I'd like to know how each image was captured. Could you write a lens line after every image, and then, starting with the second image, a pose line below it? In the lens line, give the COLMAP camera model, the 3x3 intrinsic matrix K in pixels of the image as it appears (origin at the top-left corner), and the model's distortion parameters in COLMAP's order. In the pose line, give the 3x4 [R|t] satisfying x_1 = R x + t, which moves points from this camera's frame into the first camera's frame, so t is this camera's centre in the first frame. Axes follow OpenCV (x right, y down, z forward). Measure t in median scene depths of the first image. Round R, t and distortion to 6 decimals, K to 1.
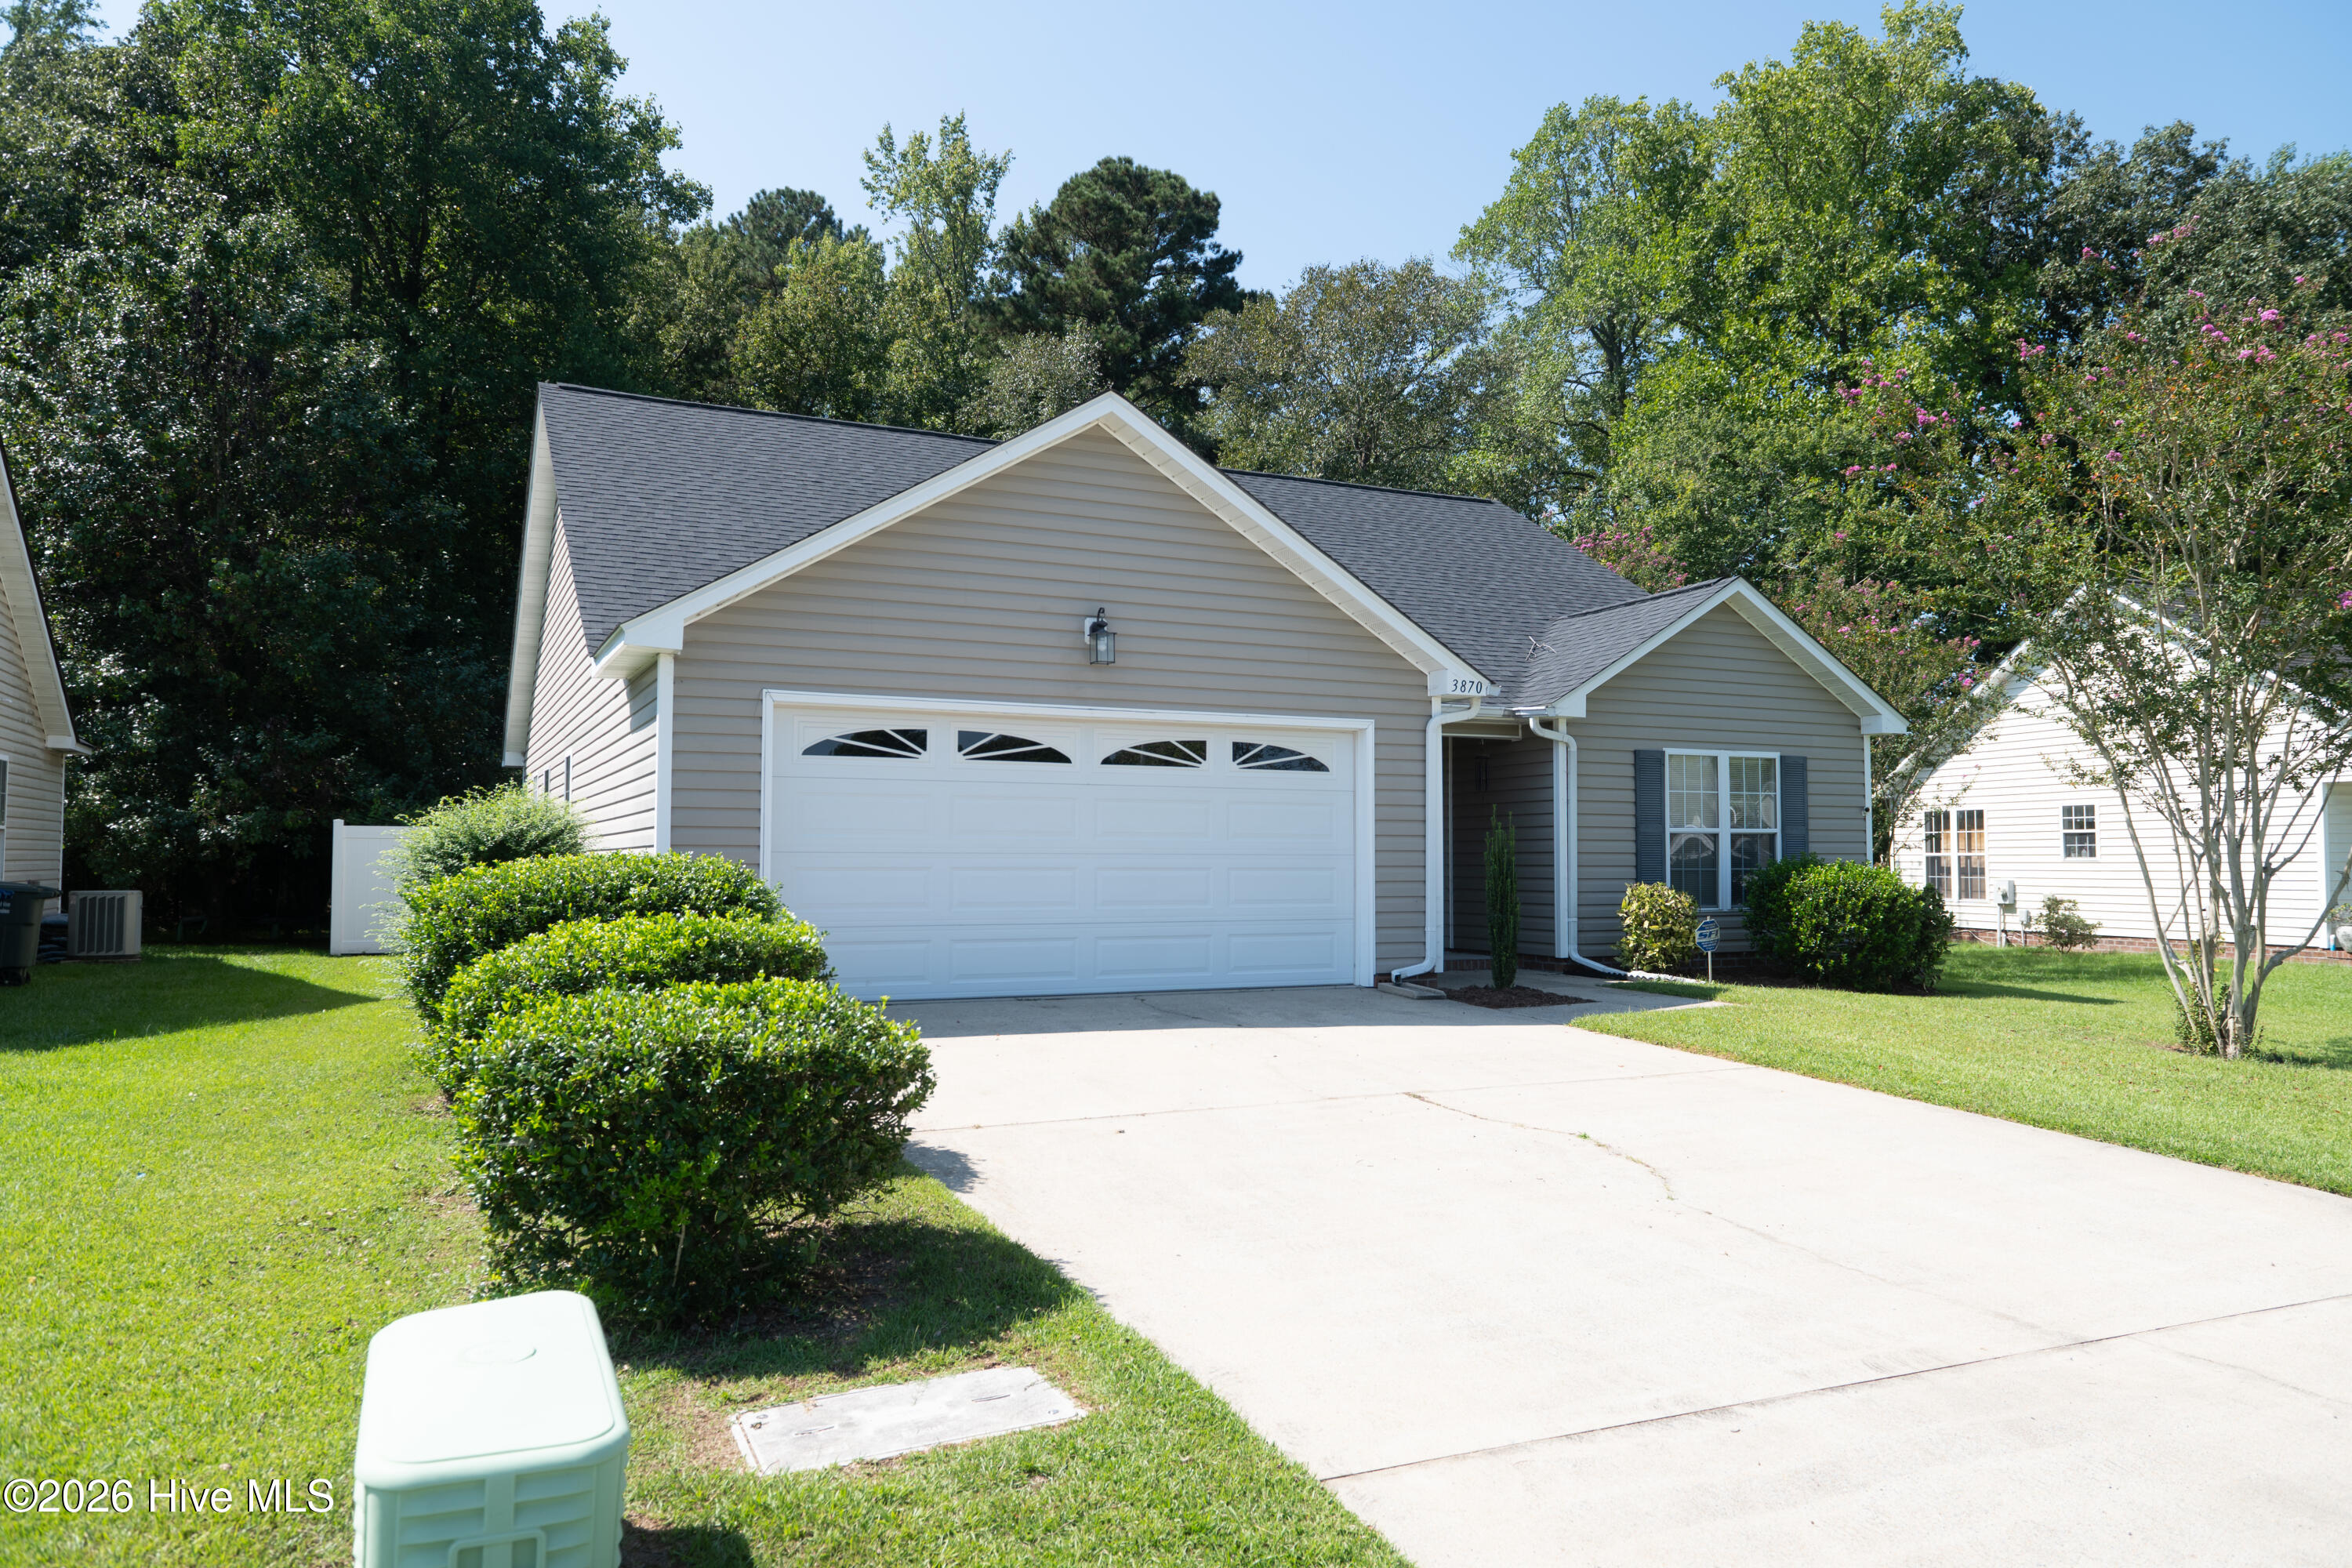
lens RADIAL K [[1583.7, 0, 1173.0], [0, 1583.7, 787.8], [0, 0, 1]] dist [-0.002410, 0.001329]
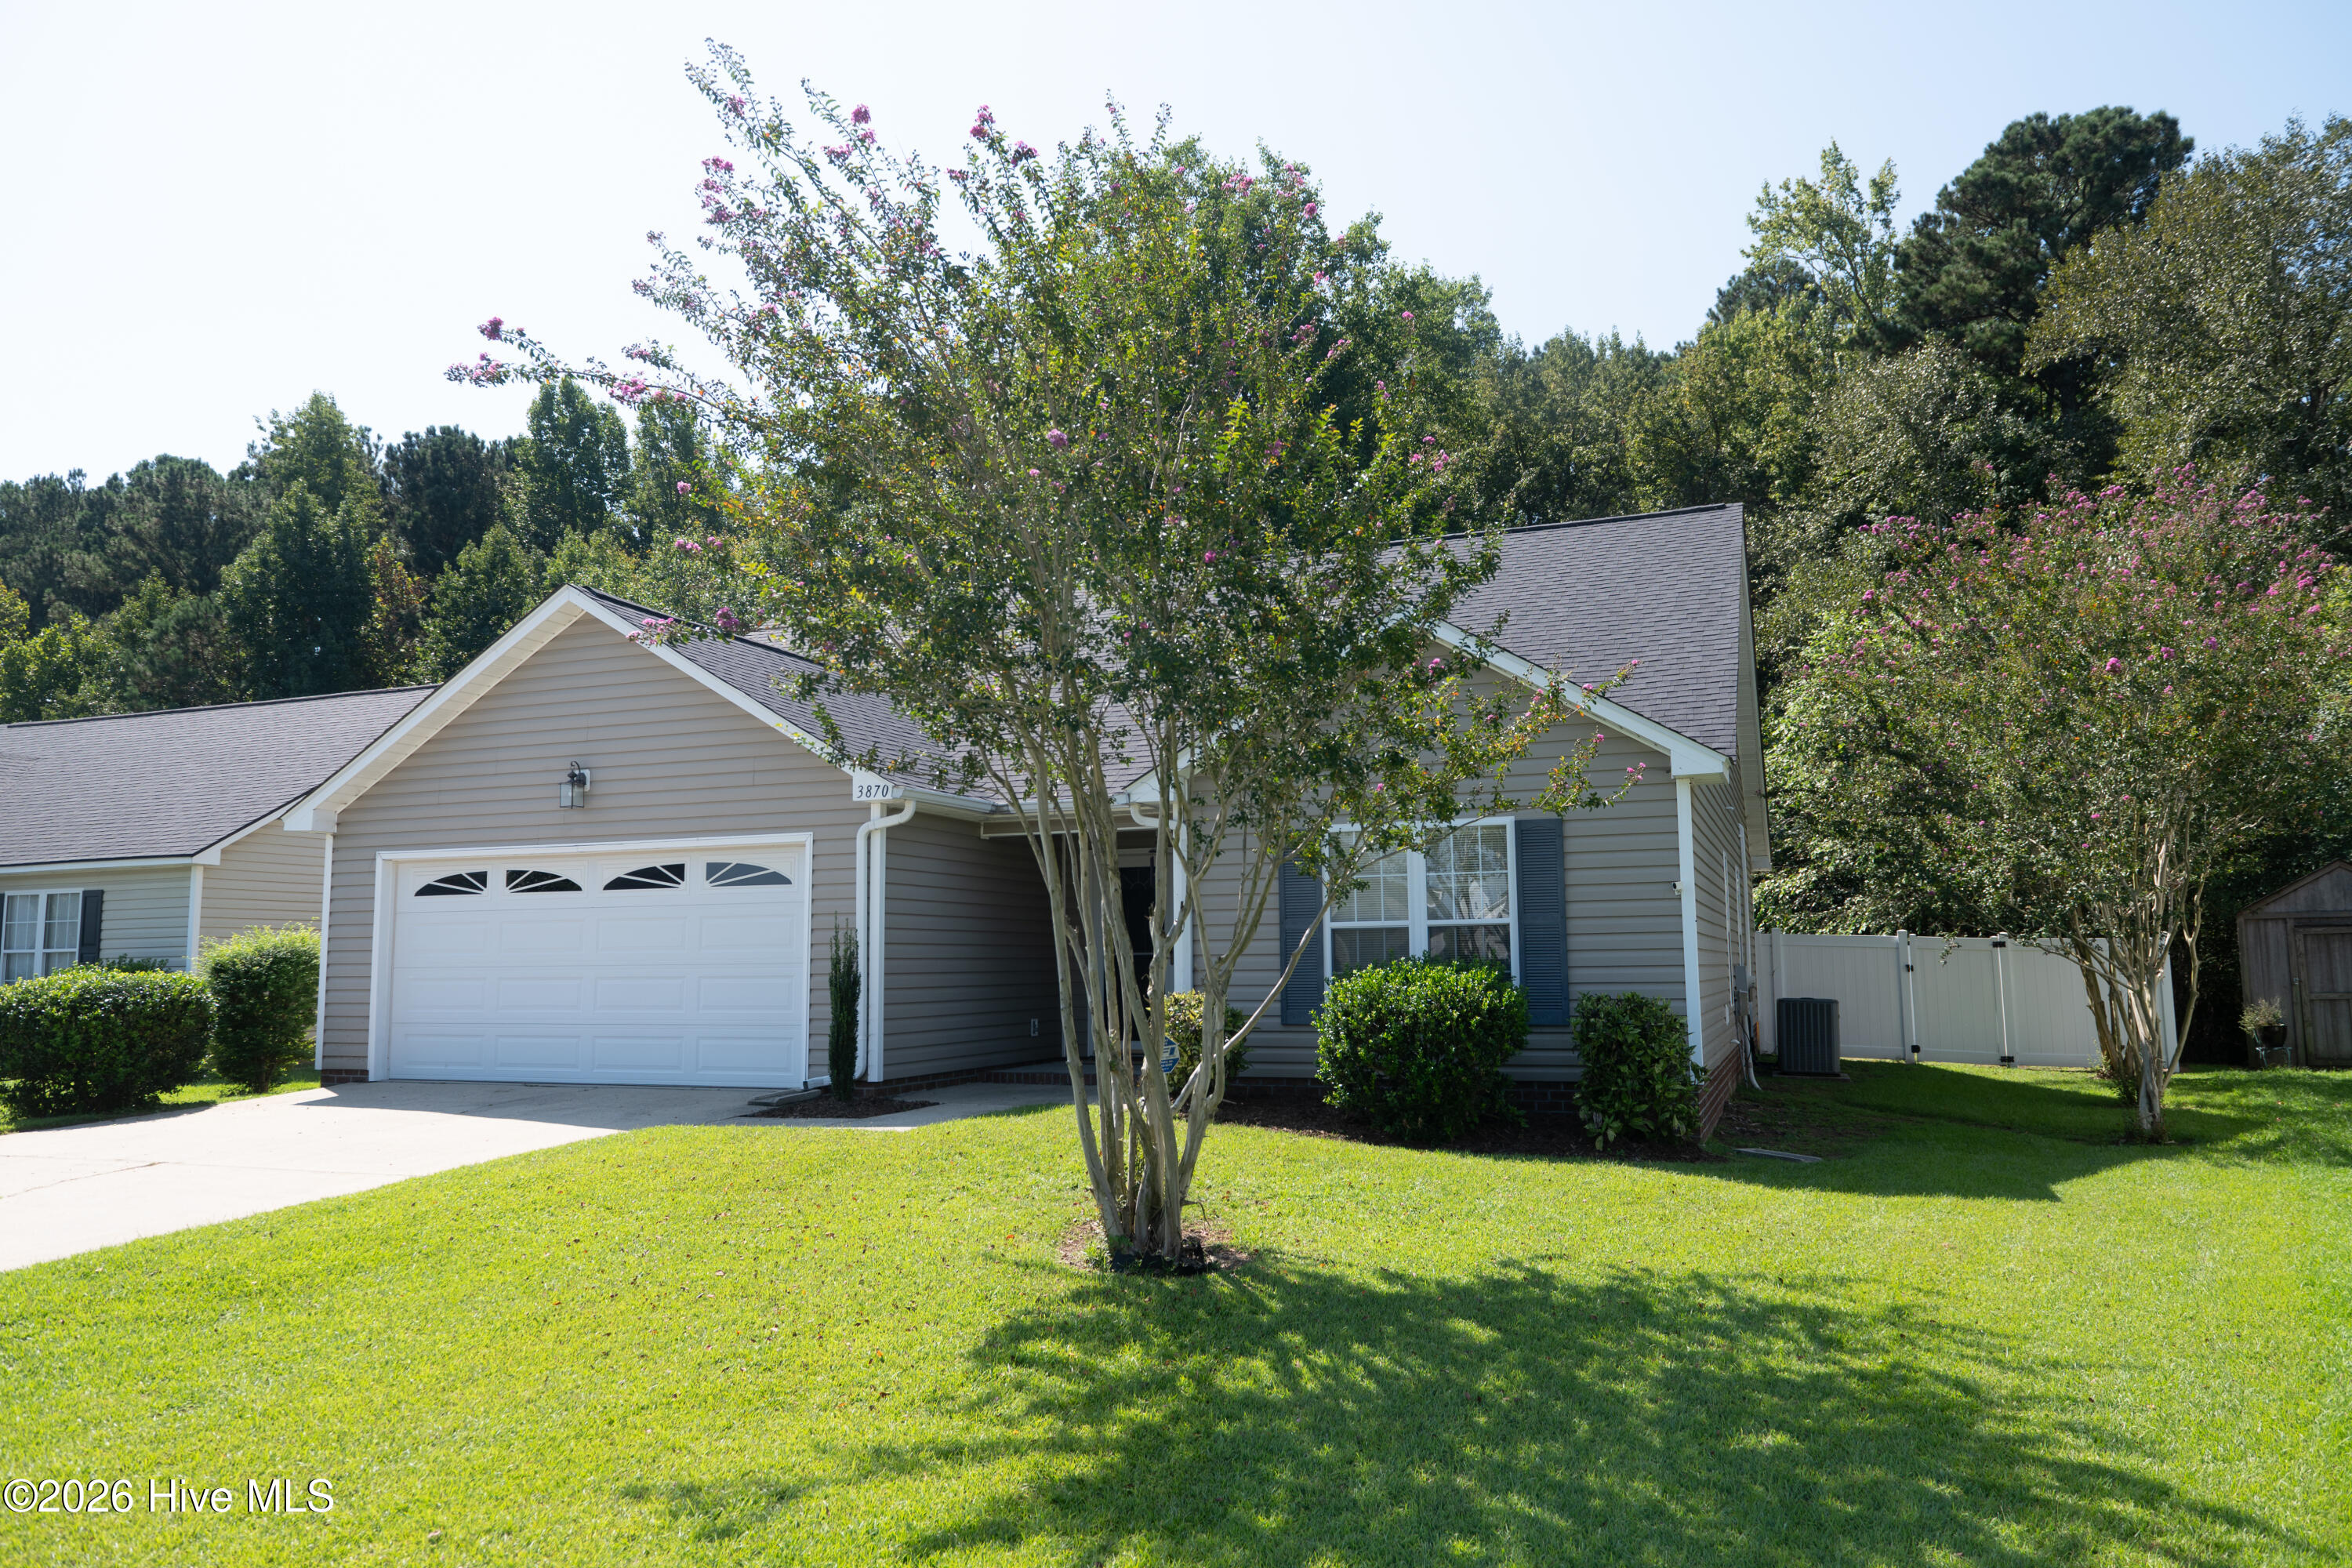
lens RADIAL K [[1583.7, 0, 1174.1], [0, 1583.7, 781.7], [0, 0, 1]] dist [-0.002410, 0.001329]
pose [[0.672371, -0.093925, -0.734231, 1.084130], [0.043493, 0.995216, -0.087481, 0.025895], [0.738936, 0.026886, 0.673240, 0.494669]]
